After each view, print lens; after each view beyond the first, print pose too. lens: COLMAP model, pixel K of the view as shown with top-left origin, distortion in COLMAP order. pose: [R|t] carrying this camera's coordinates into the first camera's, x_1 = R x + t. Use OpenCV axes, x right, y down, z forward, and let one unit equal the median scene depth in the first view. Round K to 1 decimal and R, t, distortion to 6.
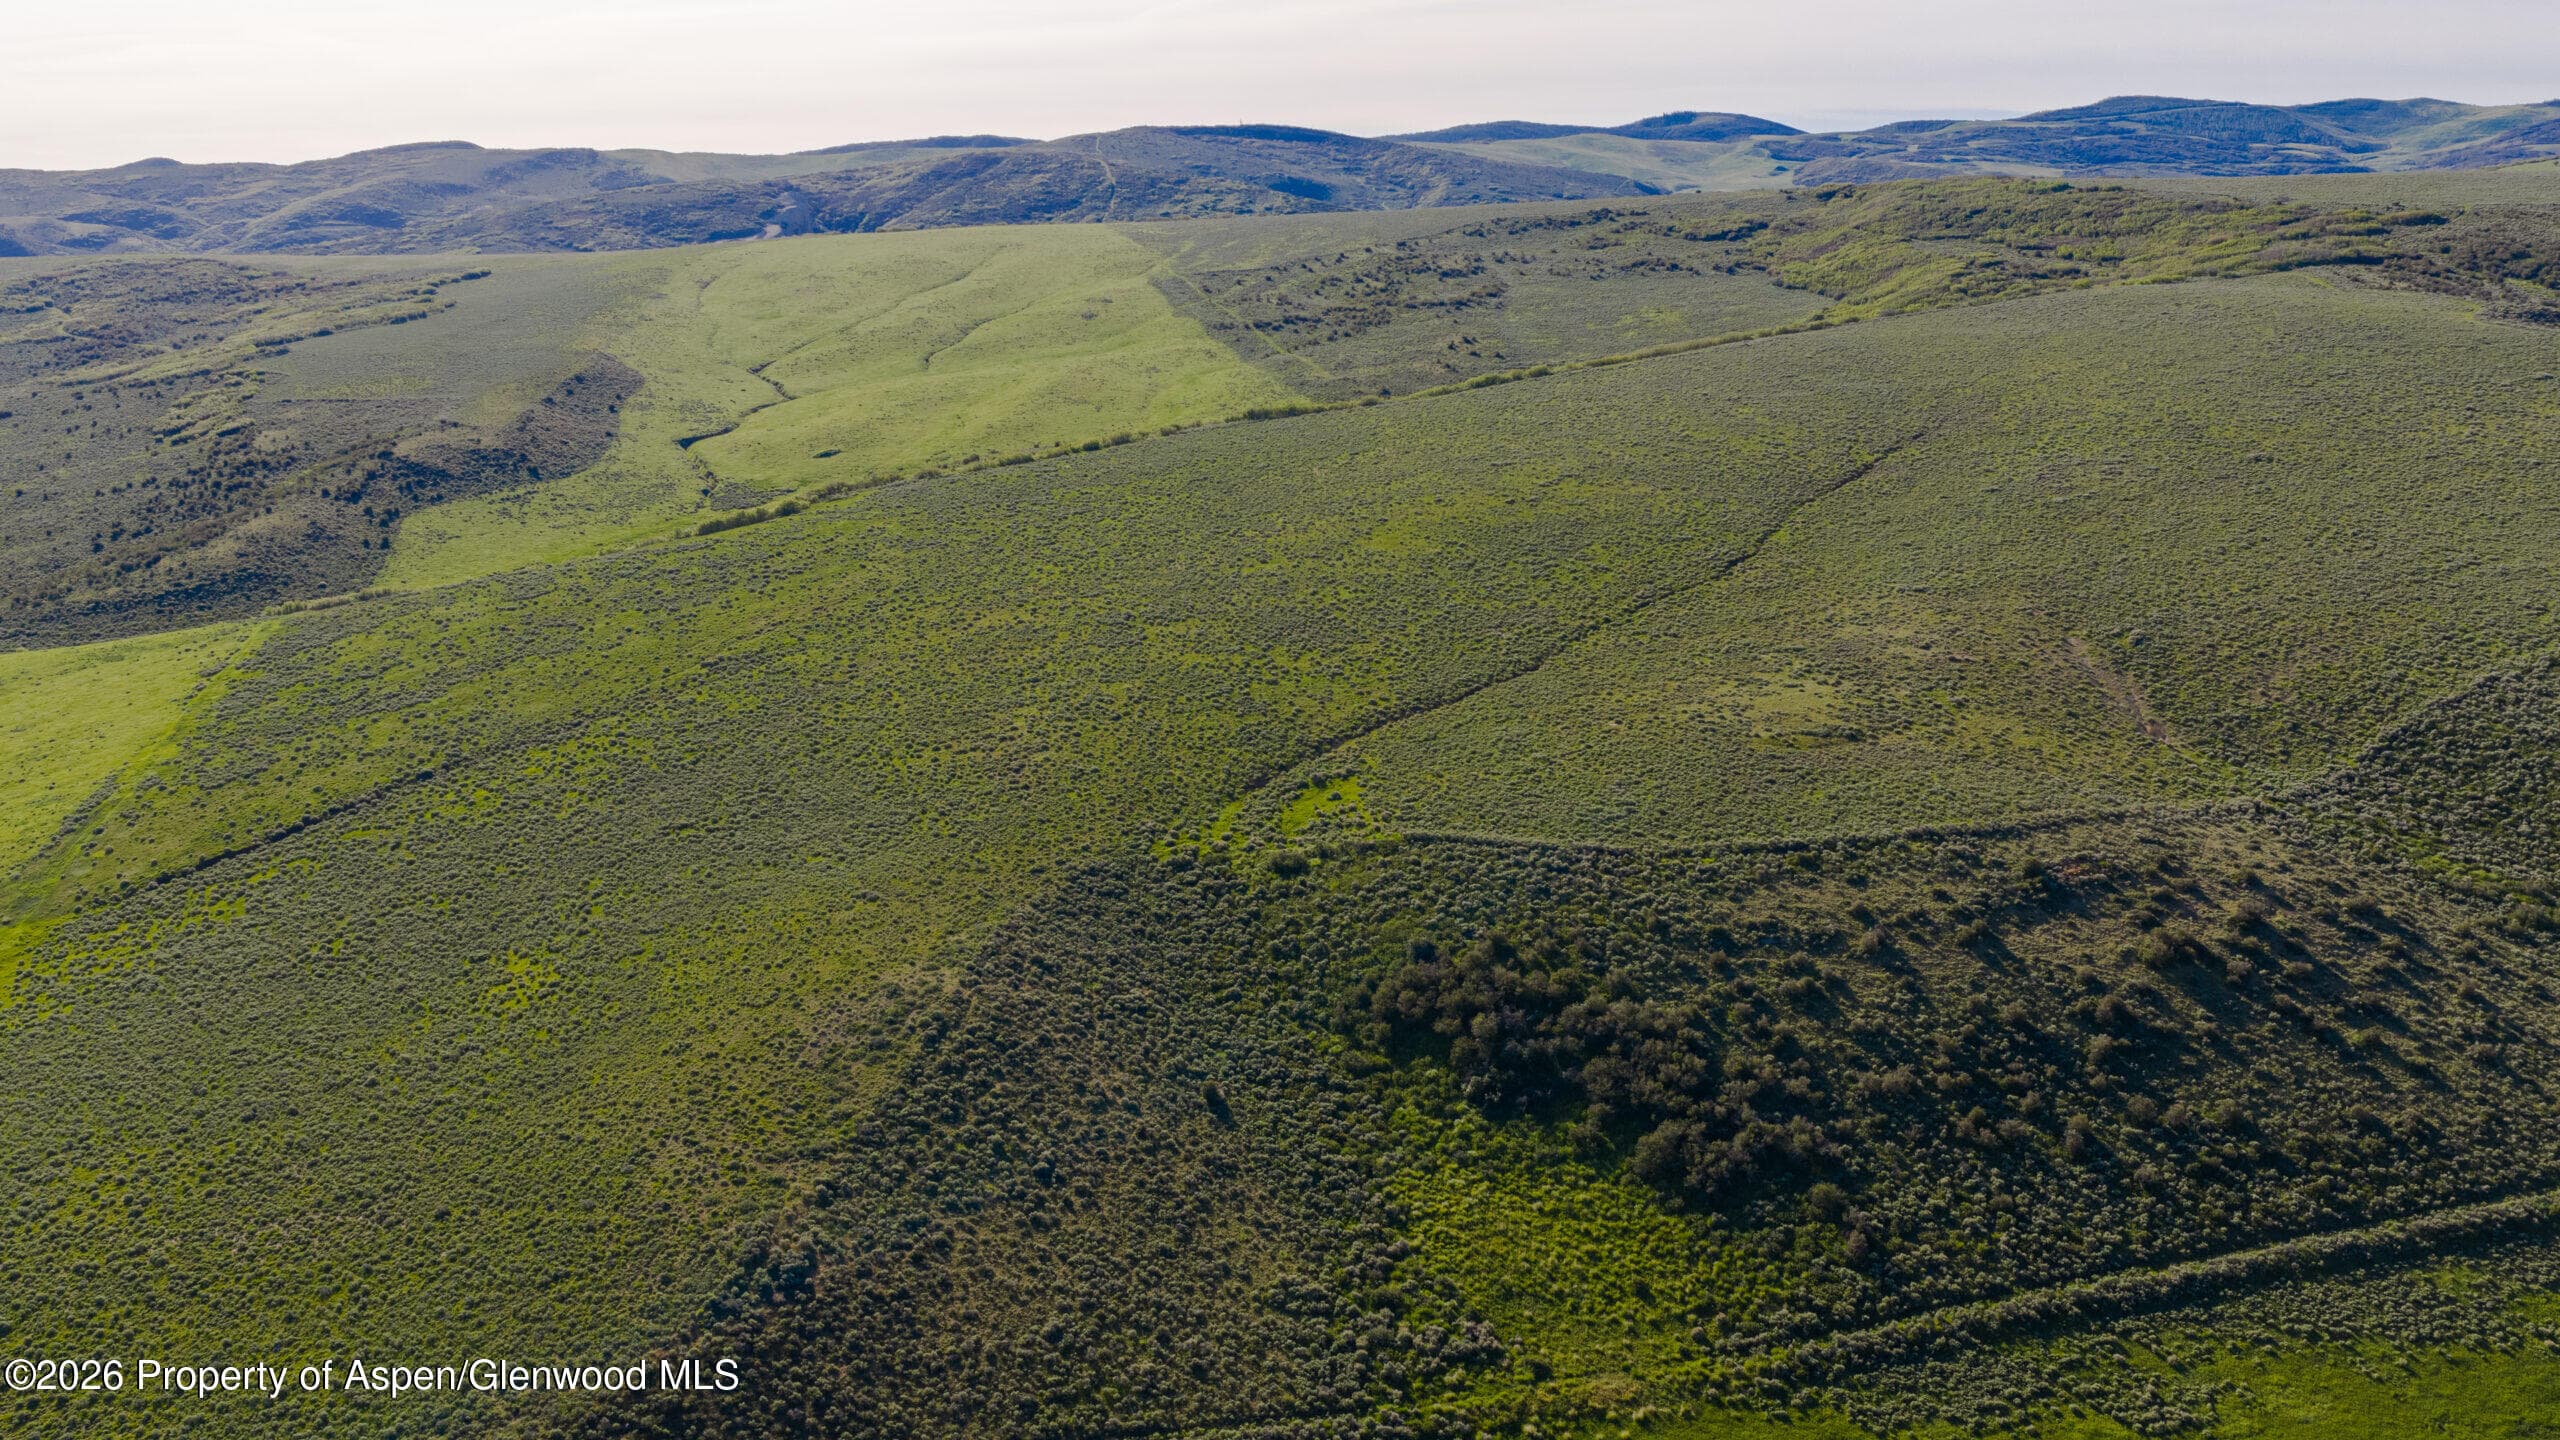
lens RADIAL K [[2122.2, 0, 1290.9], [0, 2122.2, 726.1], [0, 0, 1]] dist [0.019845, -0.044489]
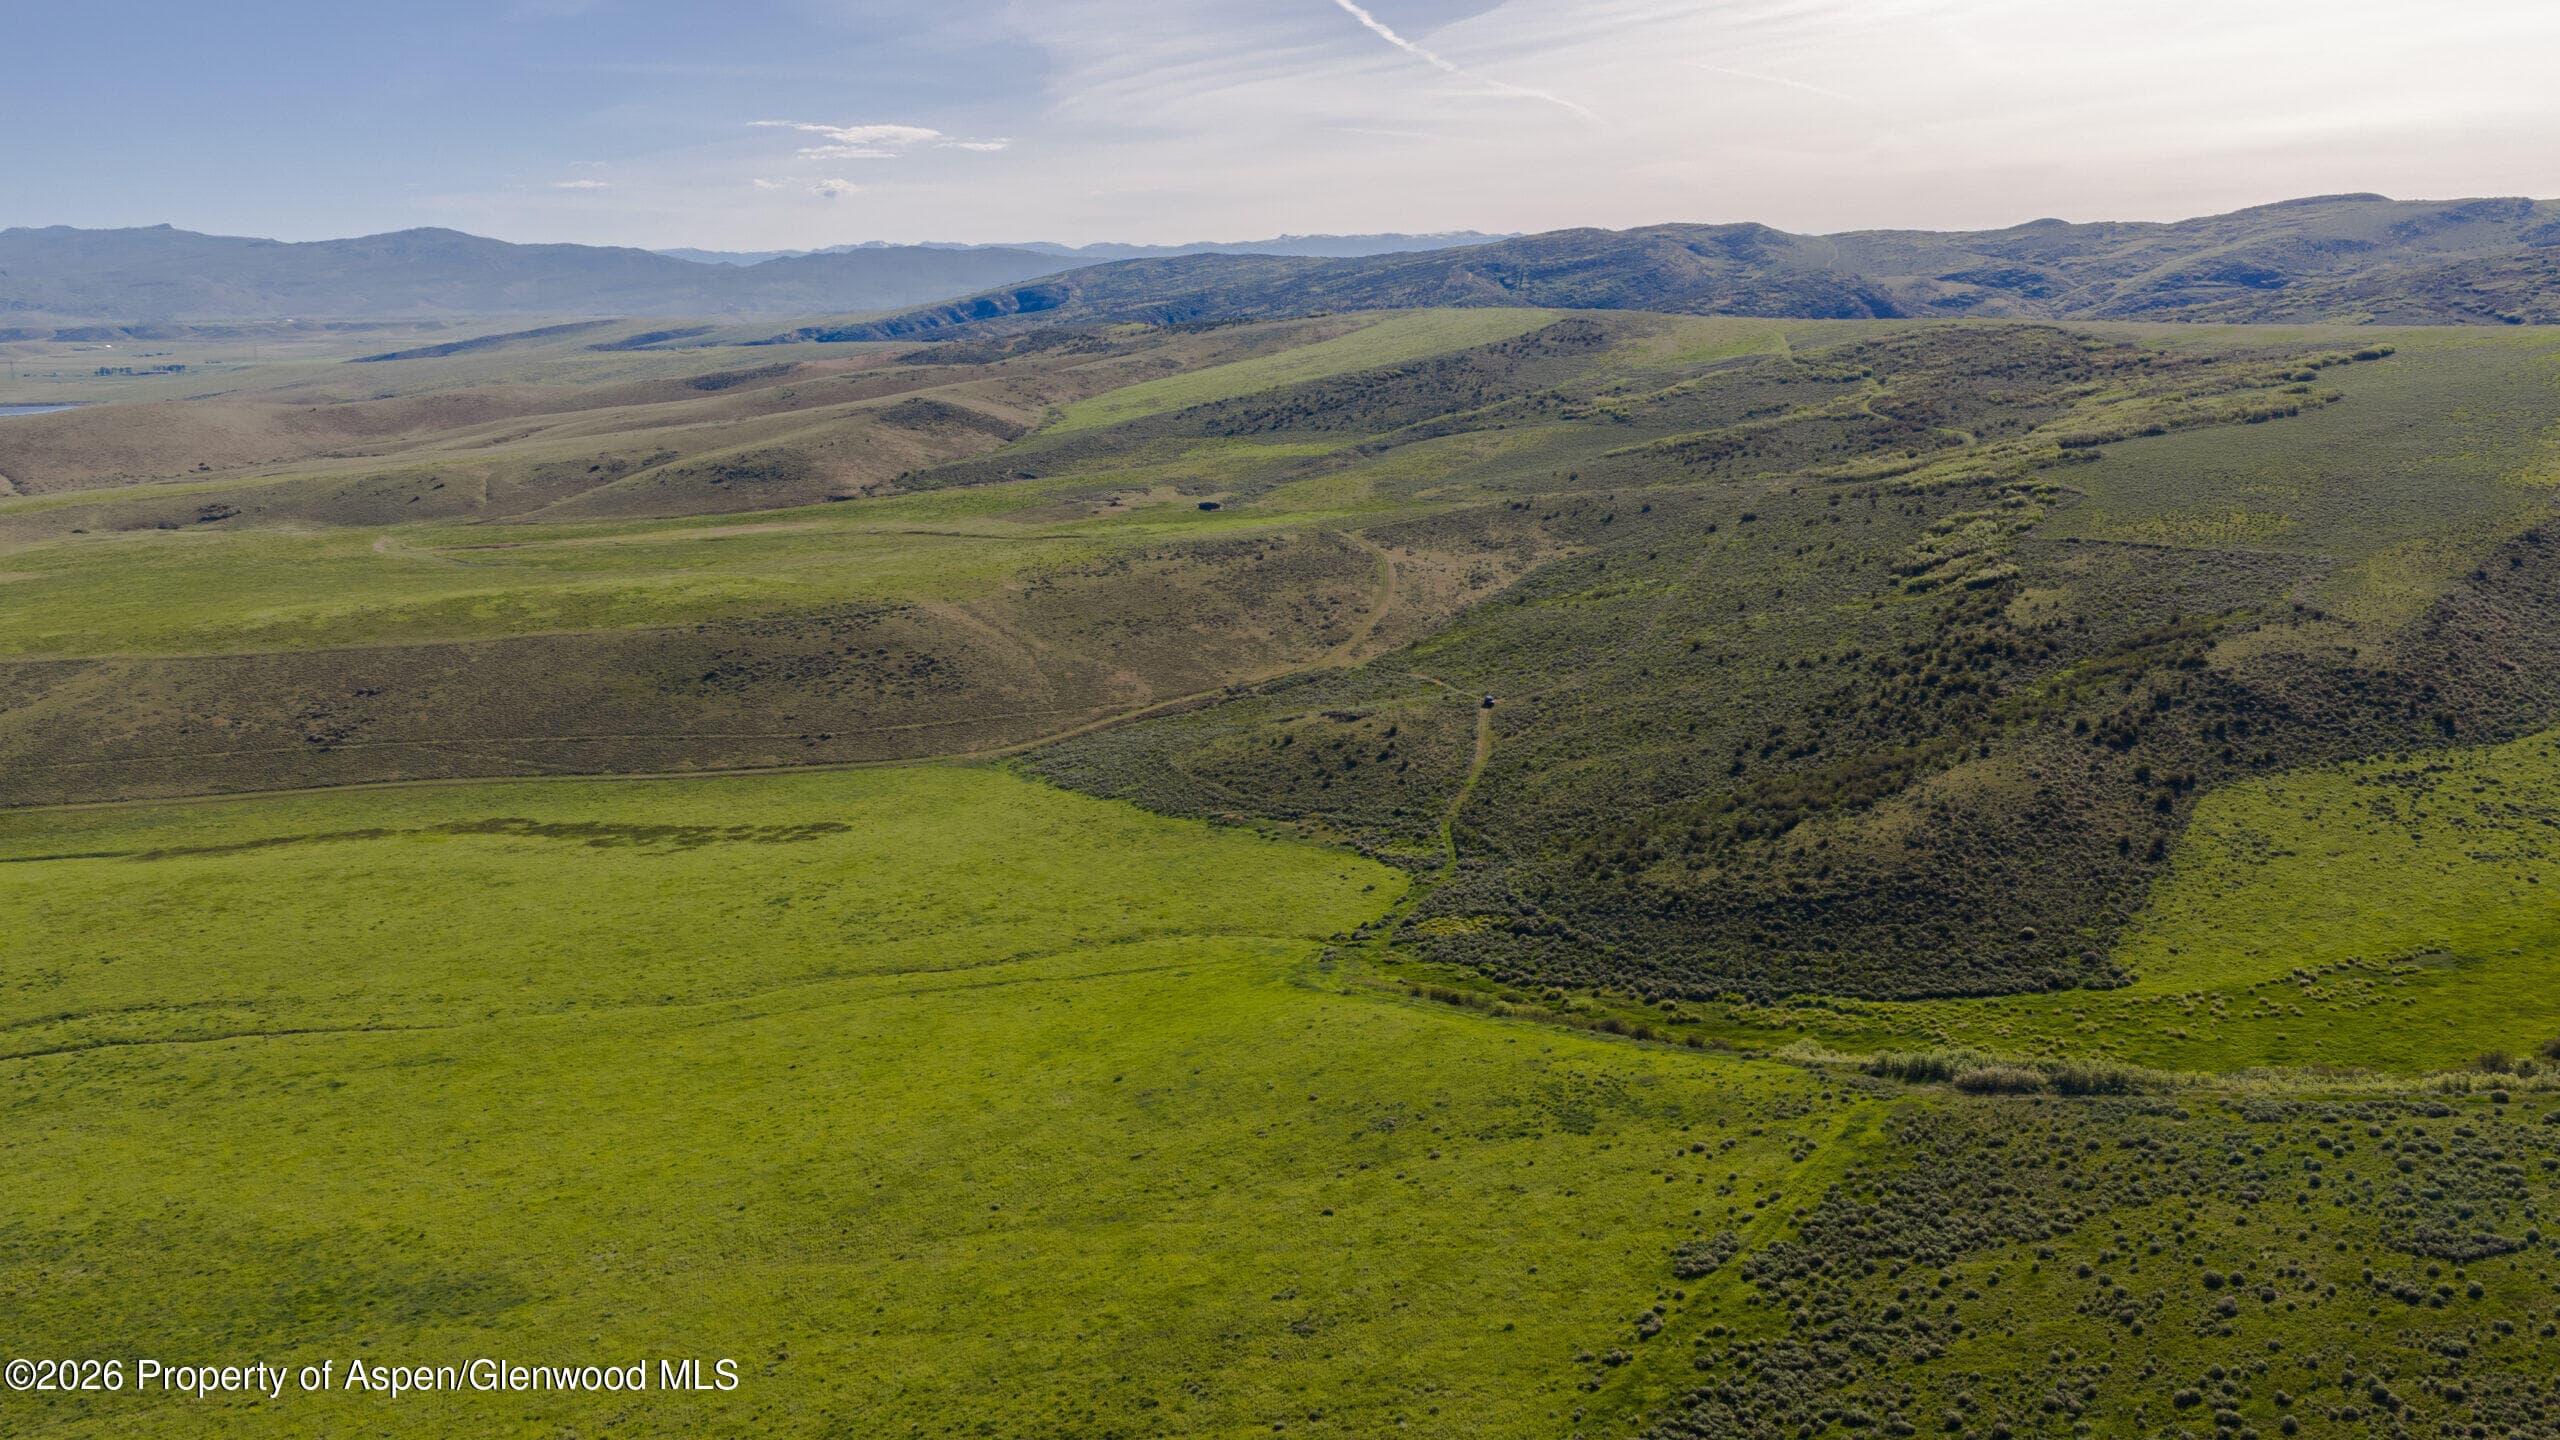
lens RADIAL K [[2122.2, 0, 1274.7], [0, 2122.2, 722.8], [0, 0, 1]] dist [0.019845, -0.044489]
pose [[0.681941, 0.149111, -0.716047, -0.095191], [-0.169288, 0.984592, 0.043809, -0.053867], [0.711547, 0.091343, 0.696676, 0.223052]]
